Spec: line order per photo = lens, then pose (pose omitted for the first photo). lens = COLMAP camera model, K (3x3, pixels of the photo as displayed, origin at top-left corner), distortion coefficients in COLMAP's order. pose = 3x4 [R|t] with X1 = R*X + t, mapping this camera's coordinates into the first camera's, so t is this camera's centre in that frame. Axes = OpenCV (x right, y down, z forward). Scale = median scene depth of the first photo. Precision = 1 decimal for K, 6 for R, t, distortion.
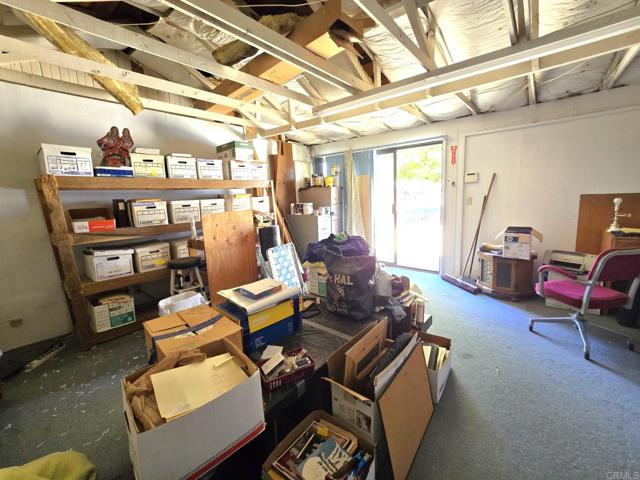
lens RADIAL K [[262.3, 0, 317.4], [0, 262.3, 231.2], [0, 0, 1]] dist [-0.007630, 0.000133]
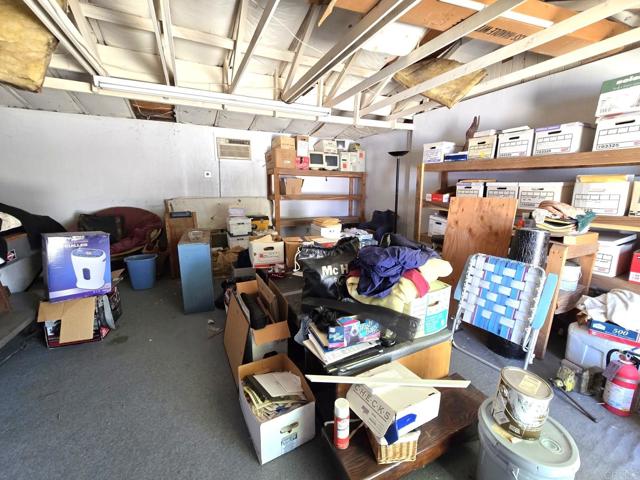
lens RADIAL K [[262.3, 0, 317.4], [0, 262.3, 231.2], [0, 0, 1]] dist [-0.007630, 0.000133]
pose [[-0.409204, 0.200712, -0.890094, 0.600931], [-0.114552, 0.956487, 0.268347, -0.128636], [0.905224, 0.211771, -0.368406, 0.815131]]
